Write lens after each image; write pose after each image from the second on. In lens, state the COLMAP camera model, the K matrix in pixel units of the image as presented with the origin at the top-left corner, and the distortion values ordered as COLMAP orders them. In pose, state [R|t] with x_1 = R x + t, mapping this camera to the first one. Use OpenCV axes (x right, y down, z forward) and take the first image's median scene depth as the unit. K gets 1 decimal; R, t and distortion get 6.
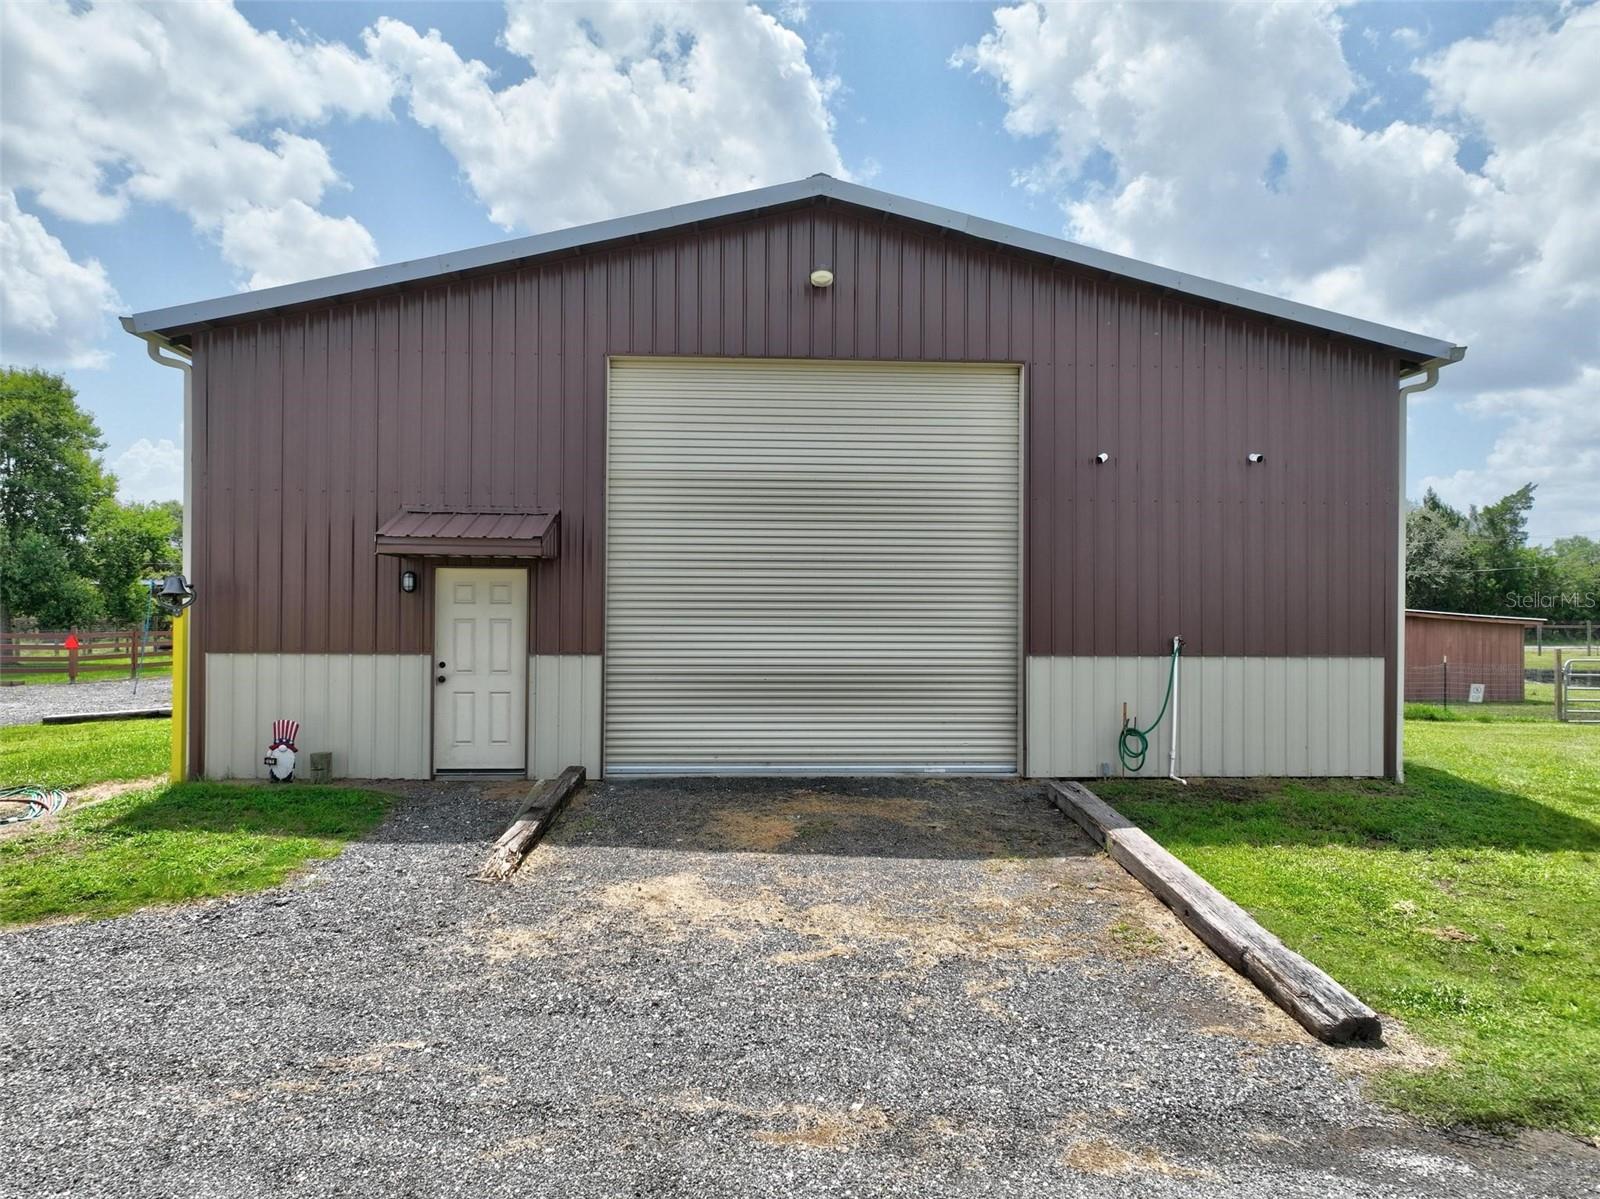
lens RADIAL K [[1126.5, 0, 801.3], [0, 1126.5, 601.1], [0, 0, 1]] dist [-0.002716, 0.019975]
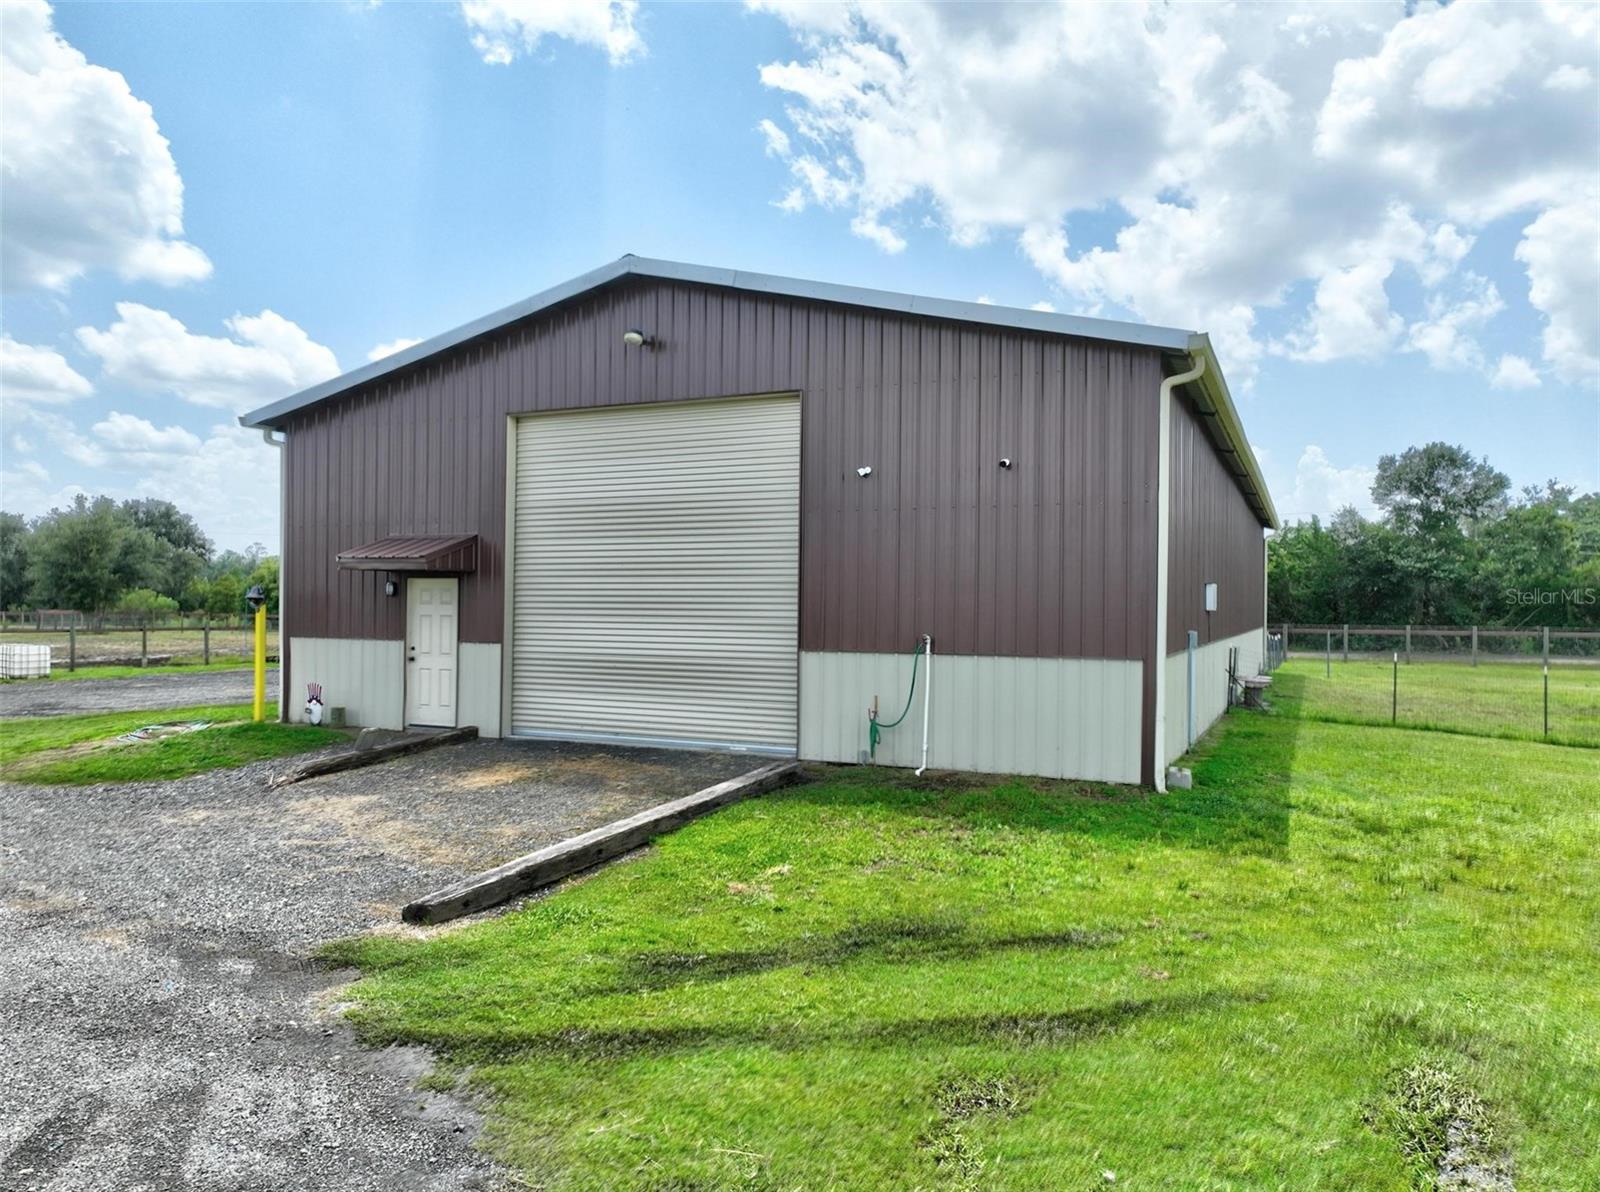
lens RADIAL K [[1075.4, 0, 799.9], [0, 1075.4, 618.3], [0, 0, 1]] dist [-0.002341, -0.000885]
pose [[0.890492, 0.006424, -0.454953, 0.690247], [-0.009307, 0.999948, -0.004099, 0.020298], [0.454903, 0.007884, 0.890506, 0.042054]]
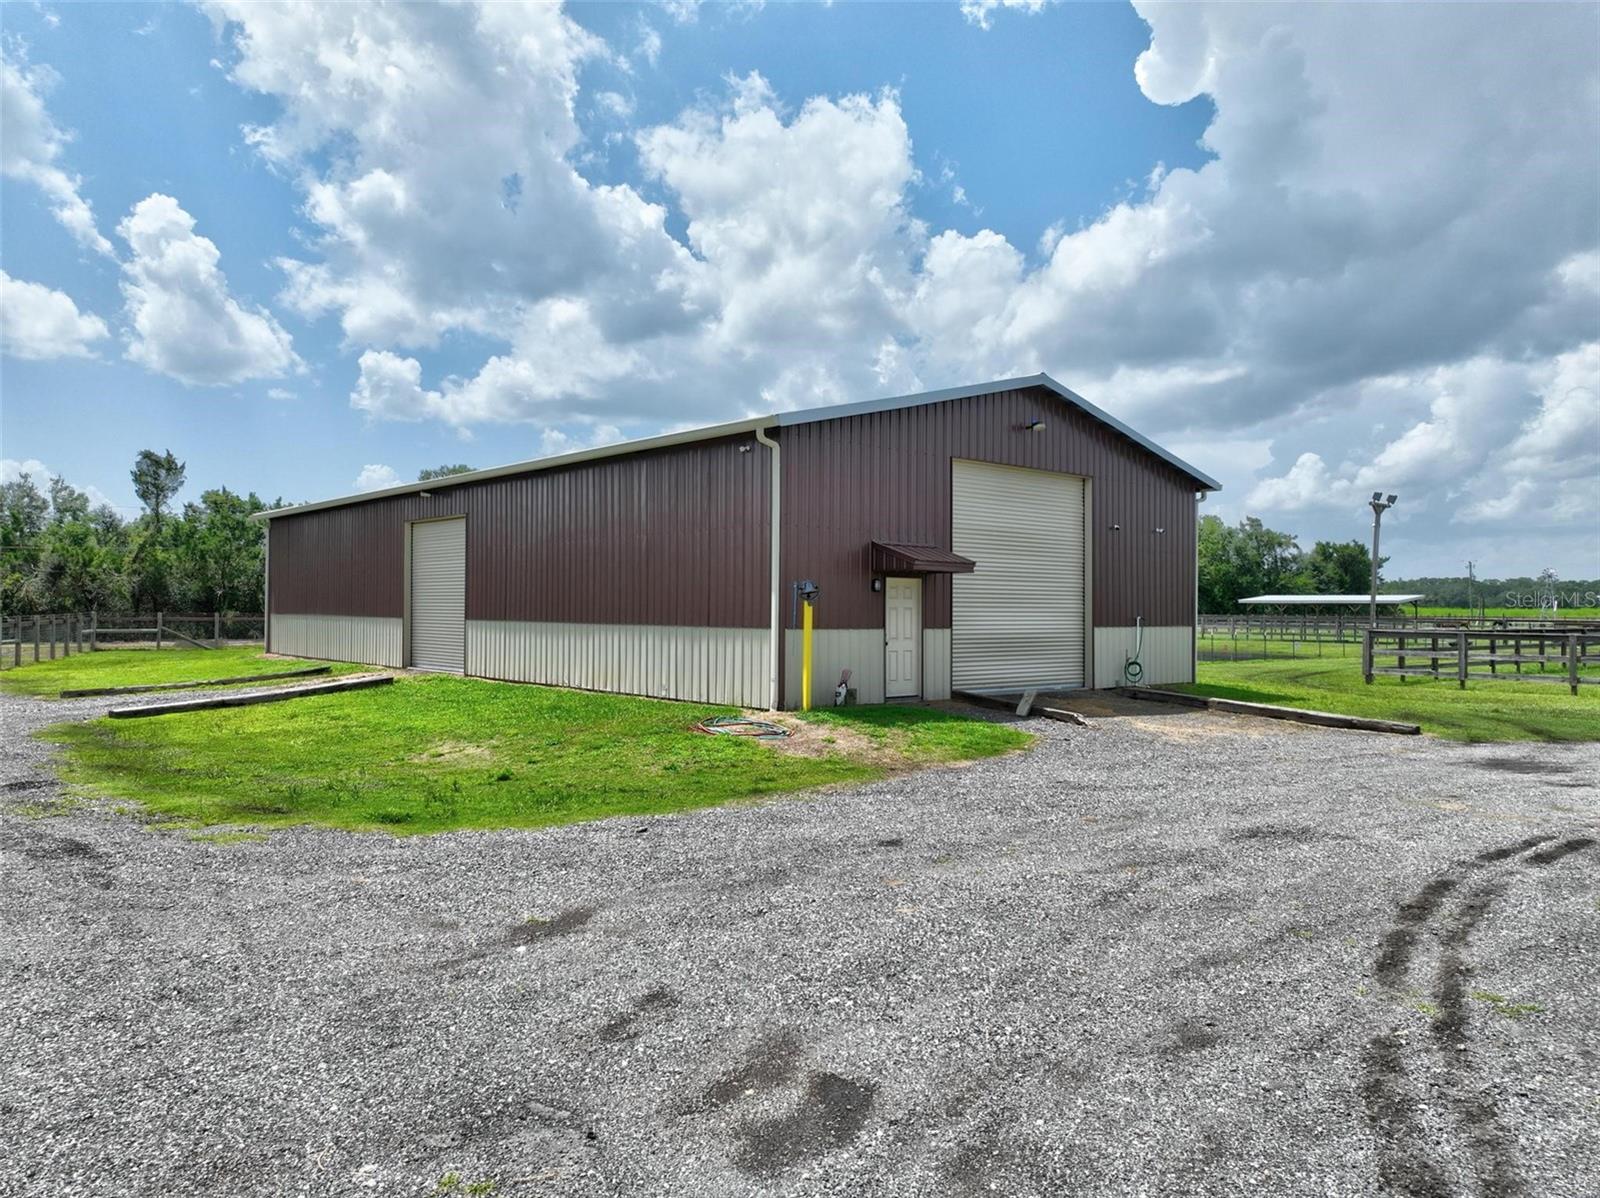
lens RADIAL K [[1126.5, 0, 801.3], [0, 1126.5, 600.6], [0, 0, 1]] dist [-0.002716, 0.019975]
pose [[0.765189, 0.007633, 0.643761, -1.461217], [-0.012087, 0.999924, 0.002510, 0.003308], [-0.643693, -0.009702, 0.765222, -0.192525]]
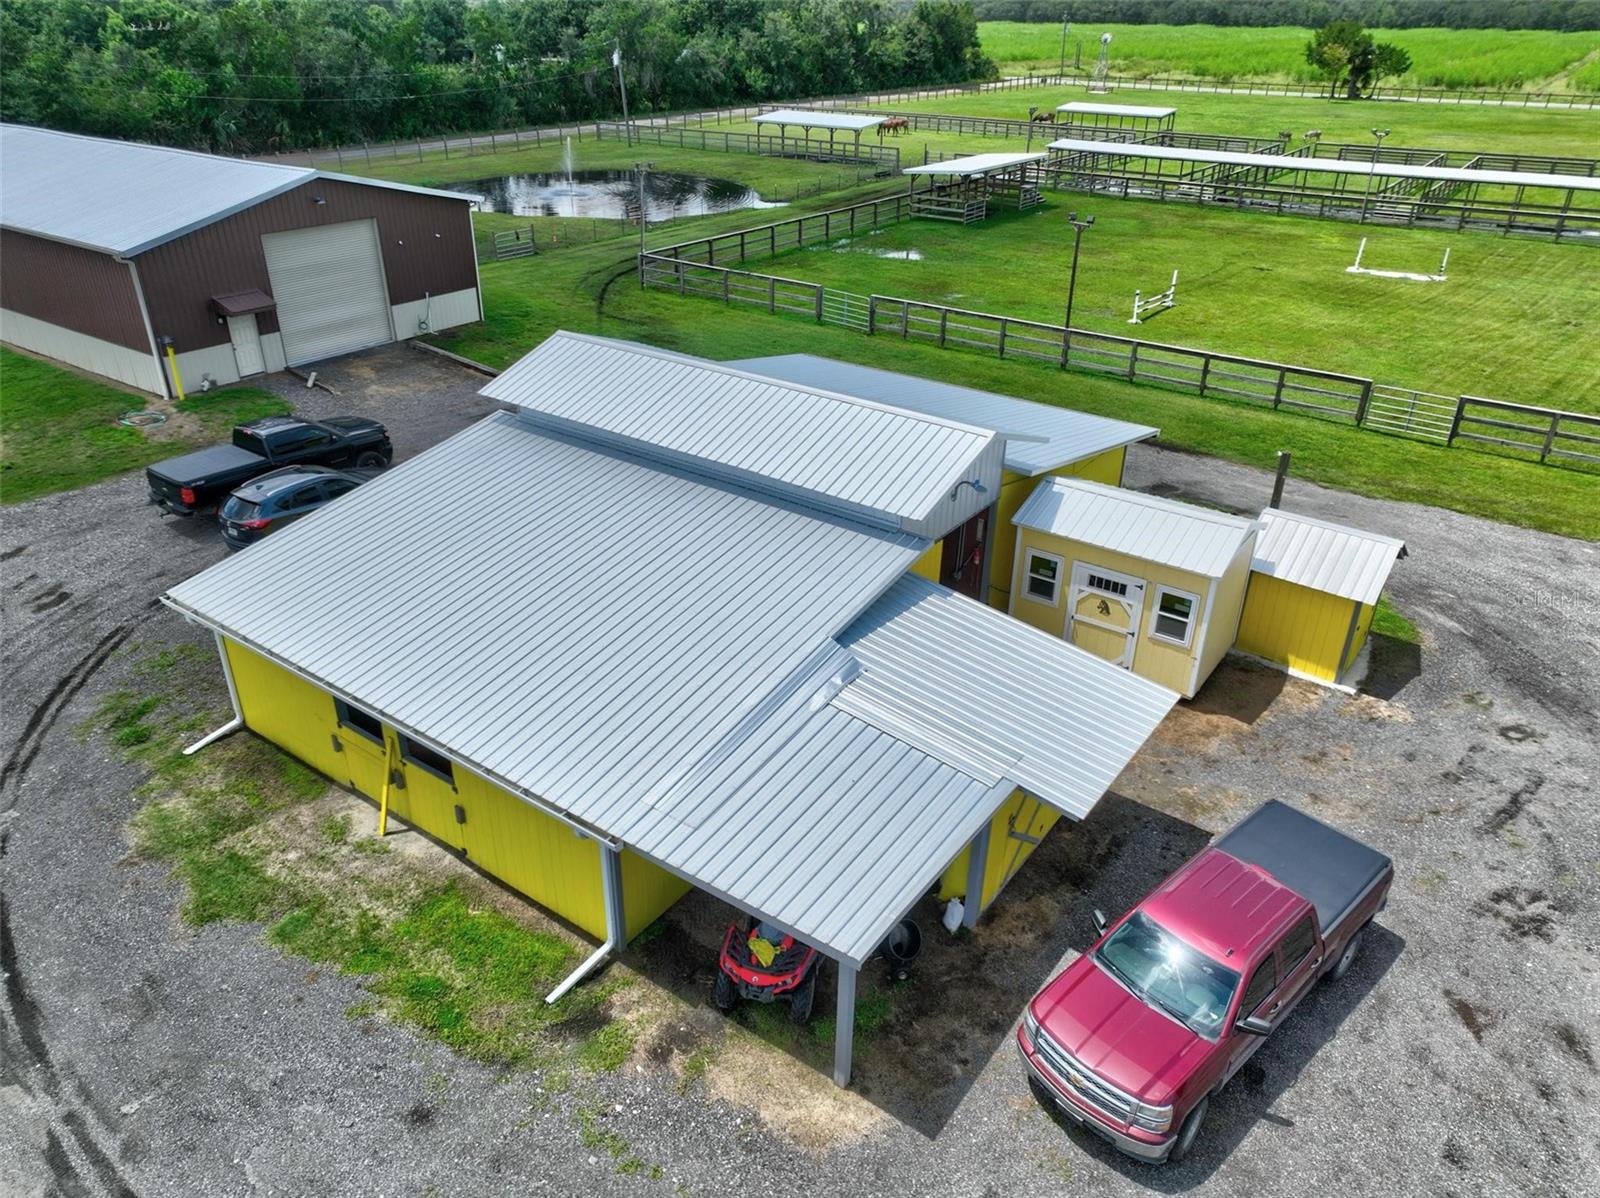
lens RADIAL K [[1128.8, 0, 801.0], [0, 1128.8, 600.1], [0, 0, 1]] dist [-0.005768, 0.024201]
pose [[0.587452, -0.375221, 0.717014, -1.884777], [-0.018875, 0.879419, 0.475674, -0.832873], [-0.809039, -0.292969, 0.509534, -2.067538]]
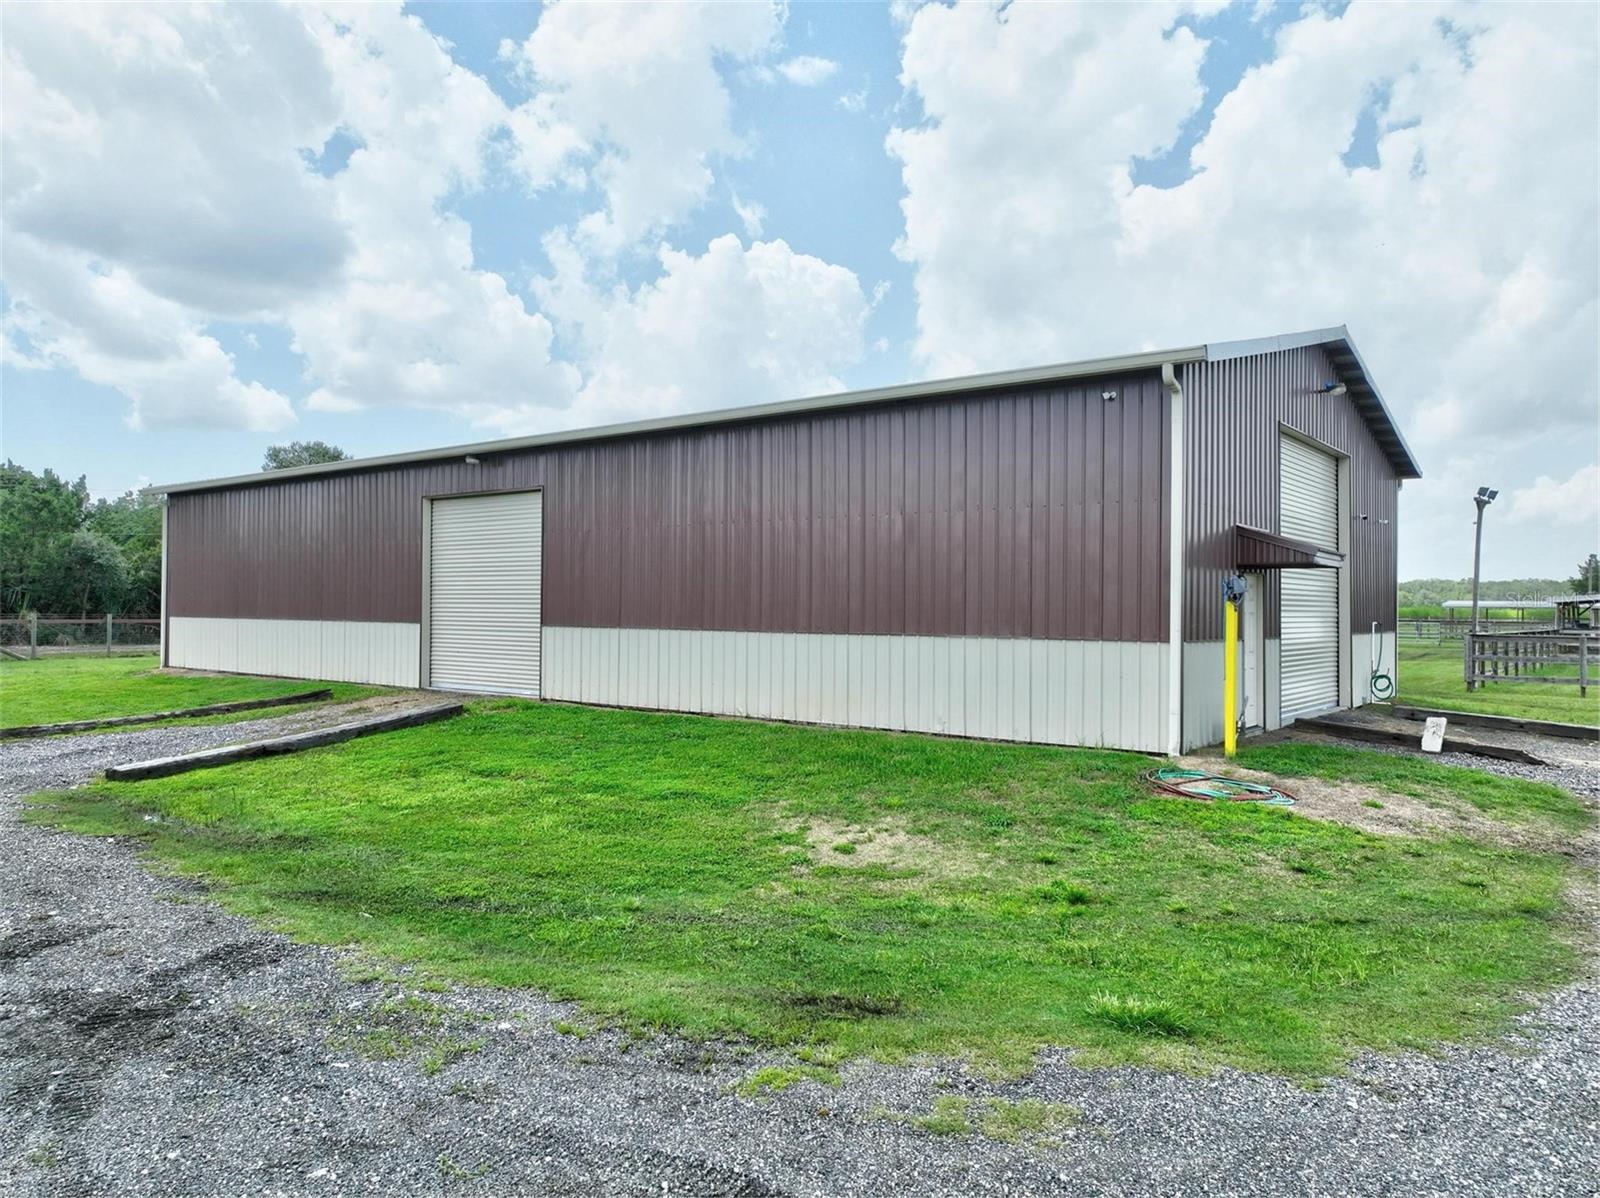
lens RADIAL K [[1126.5, 0, 801.3], [0, 1126.5, 600.6], [0, 0, 1]] dist [-0.002716, 0.019975]
pose [[0.631717, 0.008752, 0.775150, -1.597574], [-0.014536, 0.999894, 0.000557, 0.010195], [-0.775063, -0.011620, 0.631777, 0.568199]]
